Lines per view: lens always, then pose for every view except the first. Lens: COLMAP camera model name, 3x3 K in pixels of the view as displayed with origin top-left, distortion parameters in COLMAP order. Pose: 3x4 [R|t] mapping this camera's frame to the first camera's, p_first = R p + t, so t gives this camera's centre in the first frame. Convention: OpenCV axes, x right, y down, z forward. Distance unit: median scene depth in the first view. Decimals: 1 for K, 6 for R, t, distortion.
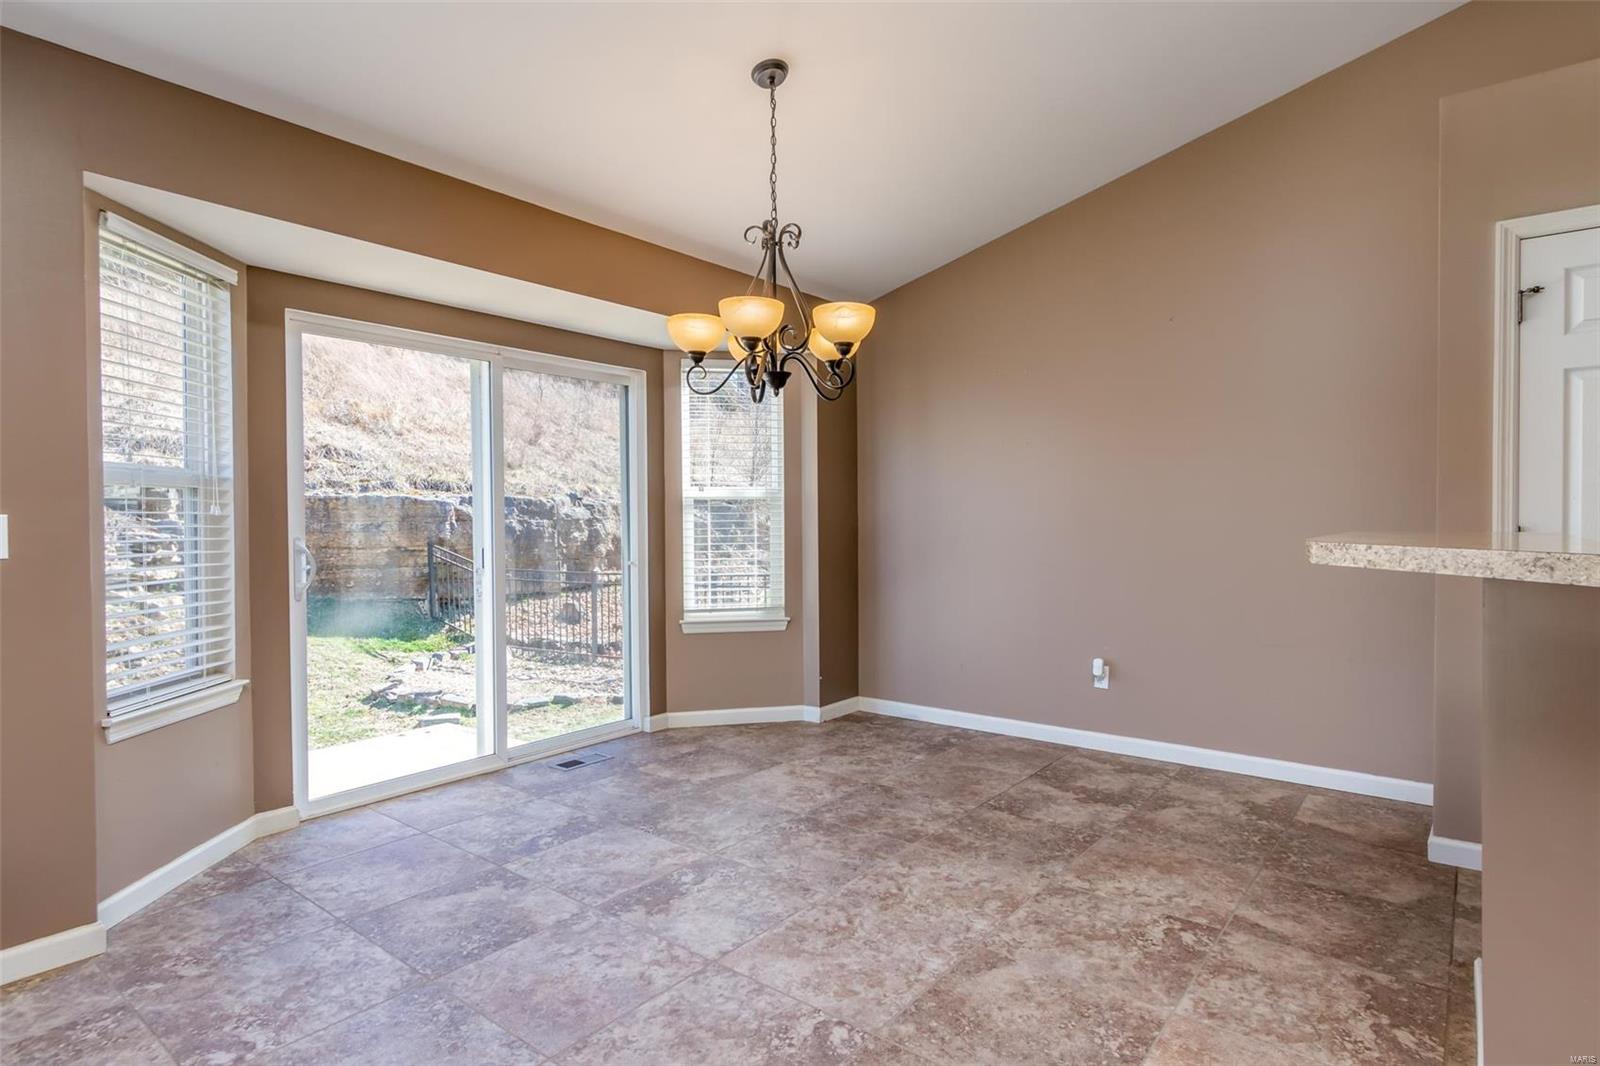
lens RADIAL K [[855.1, 0, 804.7], [0, 855.1, 526.2], [0, 0, 1]] dist [0.011295, -0.003554]
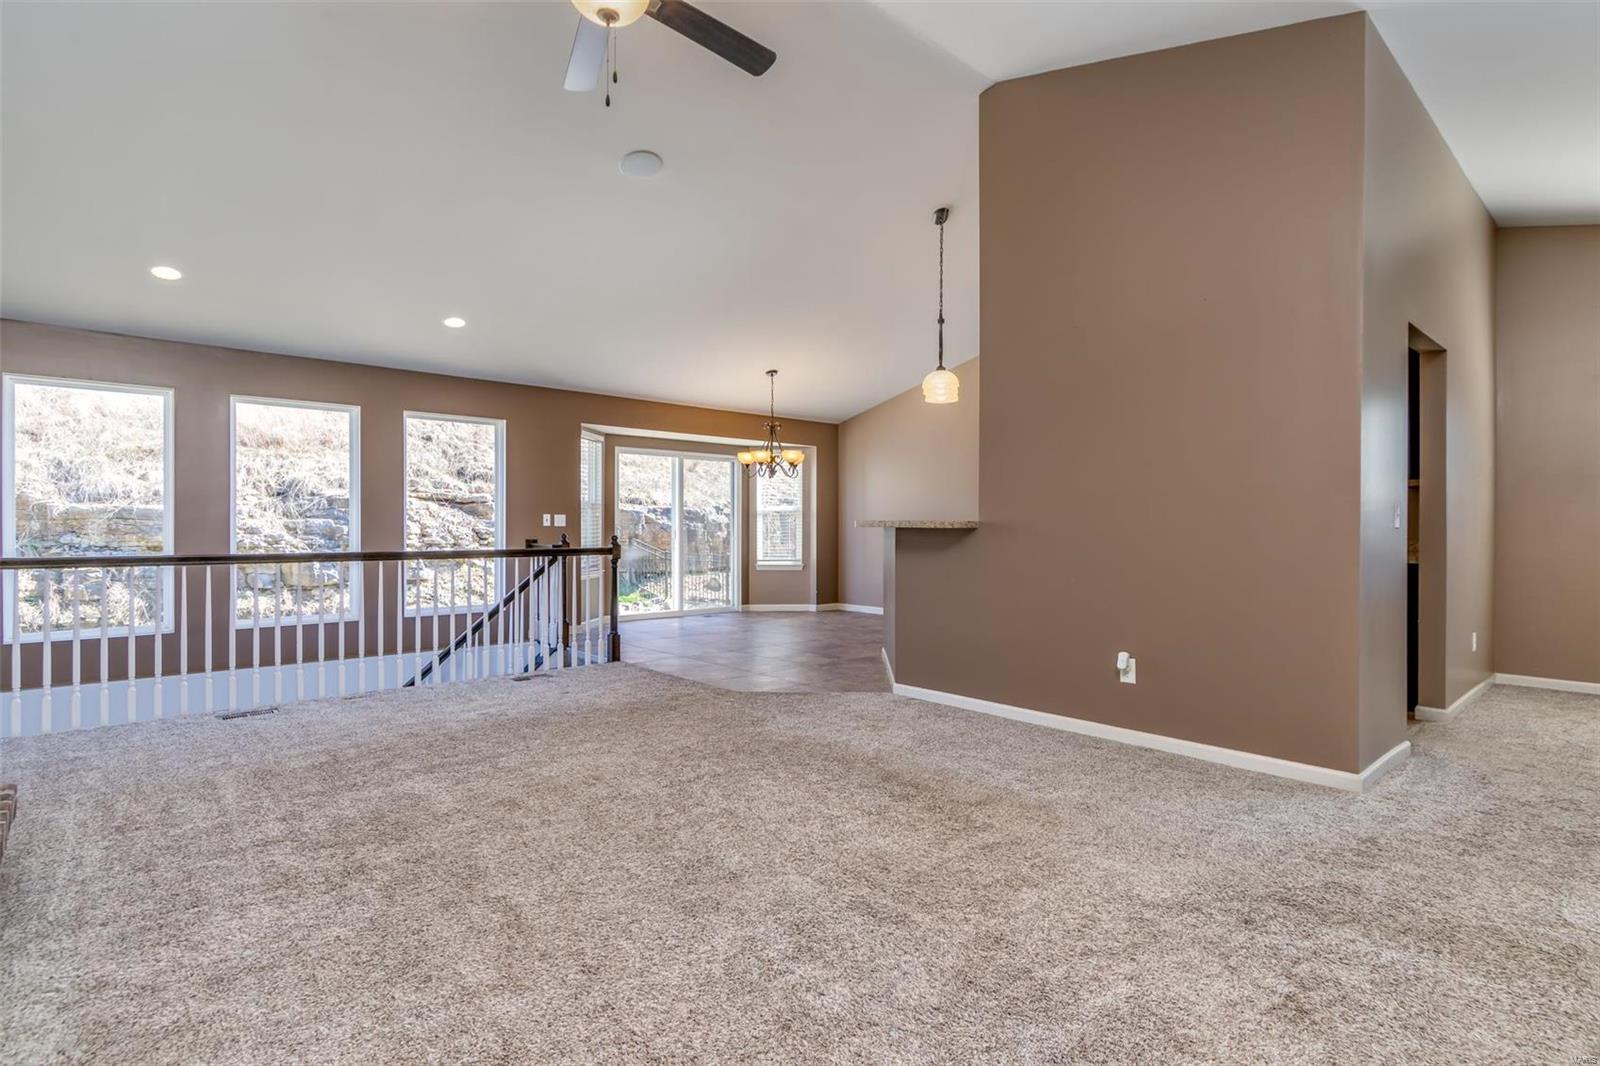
lens RADIAL K [[804.1, 0, 787.8], [0, 804.1, 534.2], [0, 0, 1]] dist [0.001504, 0.002352]
pose [[0.982907, 0.012429, -0.183682, 0.142864], [-0.012620, 0.999920, 0.000127, 0.011818], [0.183669, 0.002194, 0.982986, -0.470047]]
